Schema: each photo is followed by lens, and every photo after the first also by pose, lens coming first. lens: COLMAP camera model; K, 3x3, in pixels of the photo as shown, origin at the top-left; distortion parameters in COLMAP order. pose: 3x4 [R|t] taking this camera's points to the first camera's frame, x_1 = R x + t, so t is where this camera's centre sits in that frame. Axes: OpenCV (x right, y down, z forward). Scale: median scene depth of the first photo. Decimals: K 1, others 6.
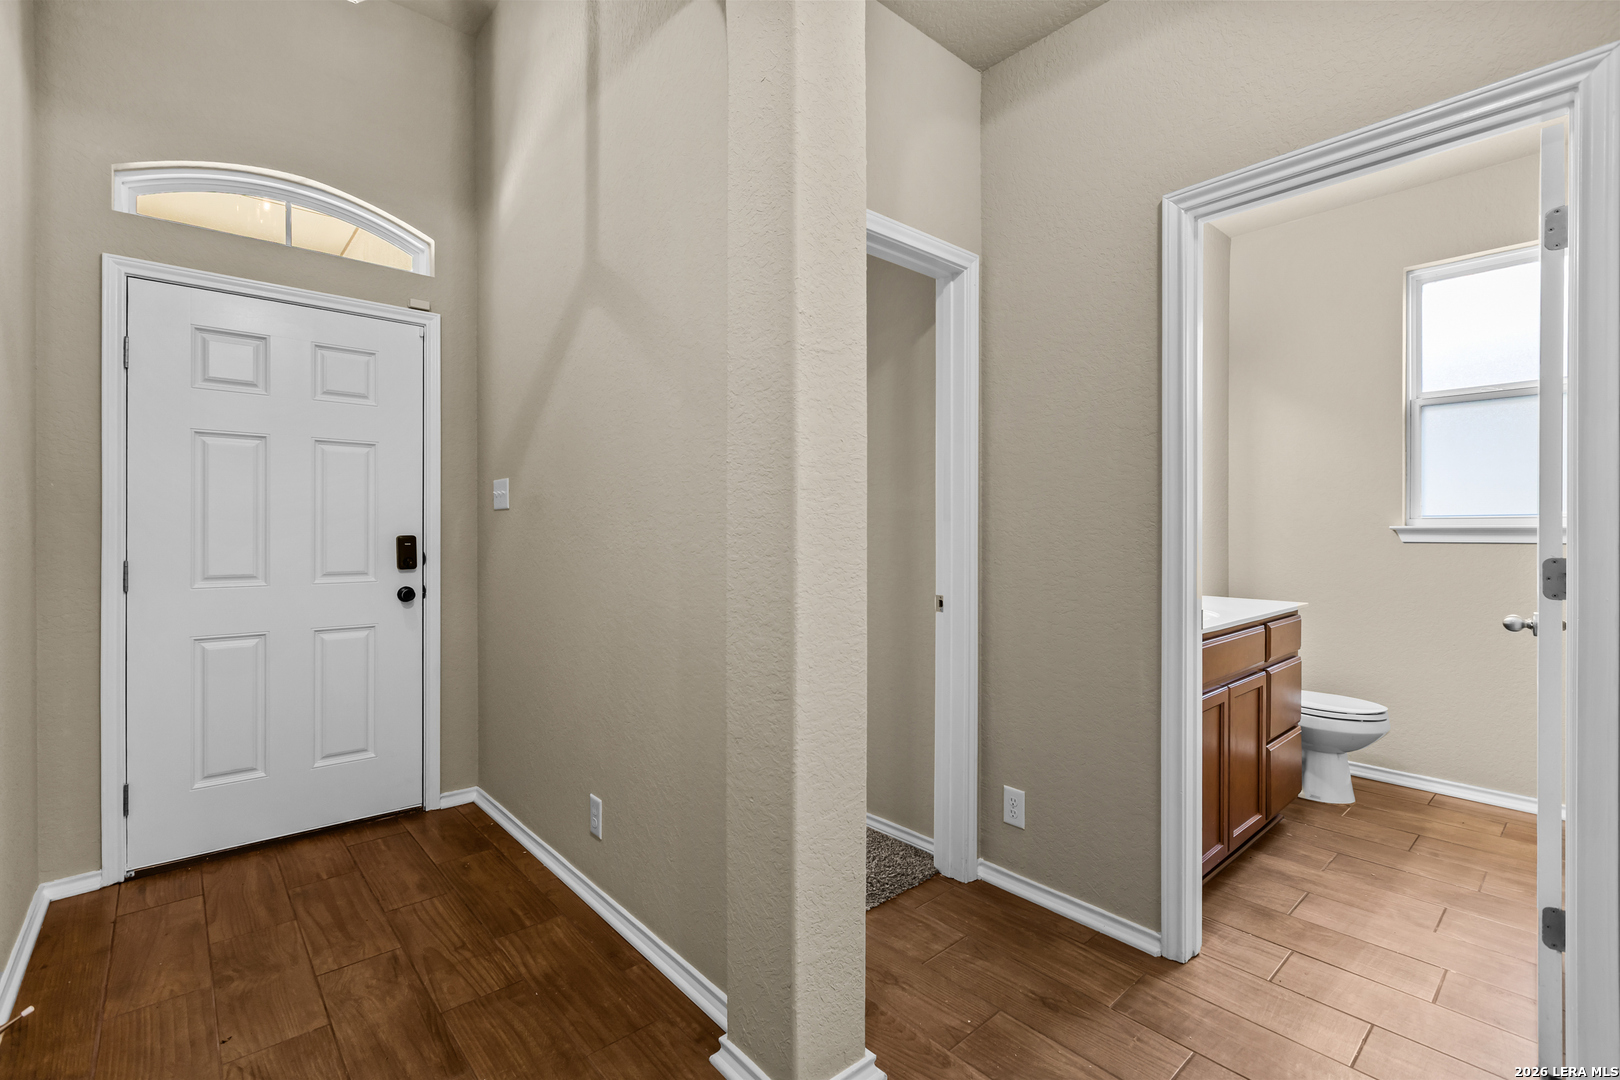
lens RADIAL K [[724.1, 0, 801.6], [0, 724.1, 525.7], [0, 0, 1]] dist [0.002291, -0.000275]
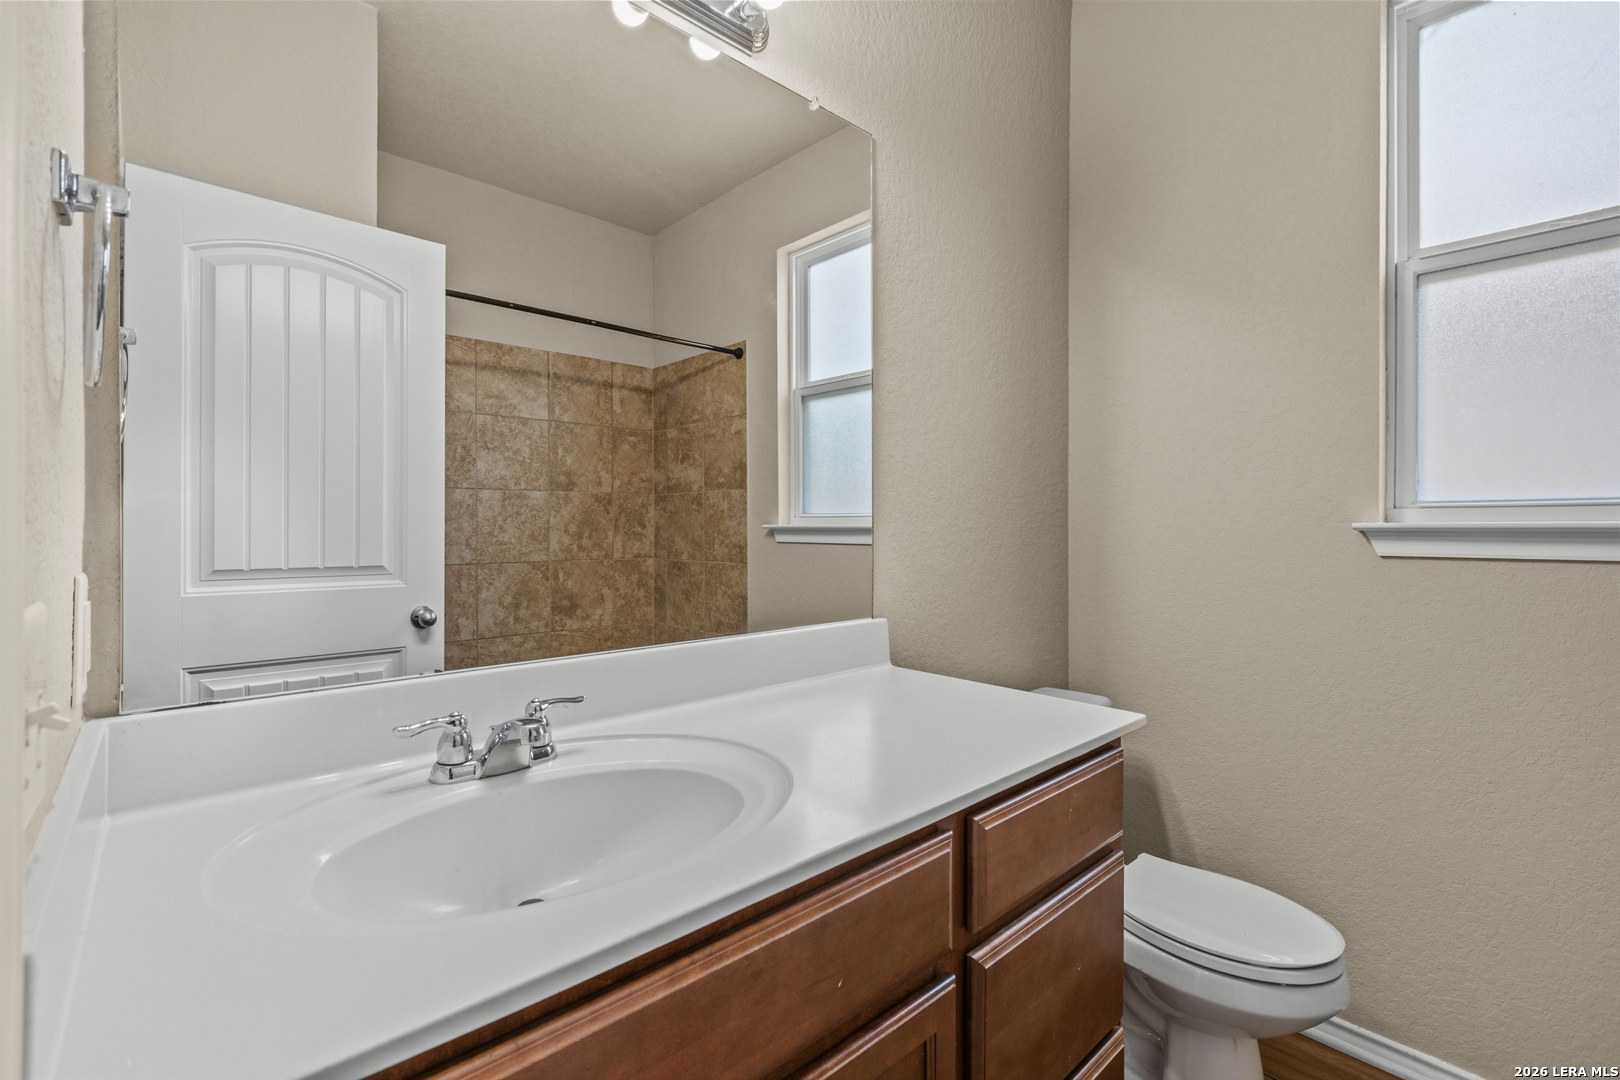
lens RADIAL K [[724.1, 0, 801.6], [0, 724.1, 525.7], [0, 0, 1]] dist [0.002291, -0.000275]
pose [[0.999821, 0.000142, 0.018928, 0.433727], [-0.000161, 0.999999, 0.000995, 0.002055], [-0.018928, -0.000998, 0.999820, 0.523051]]
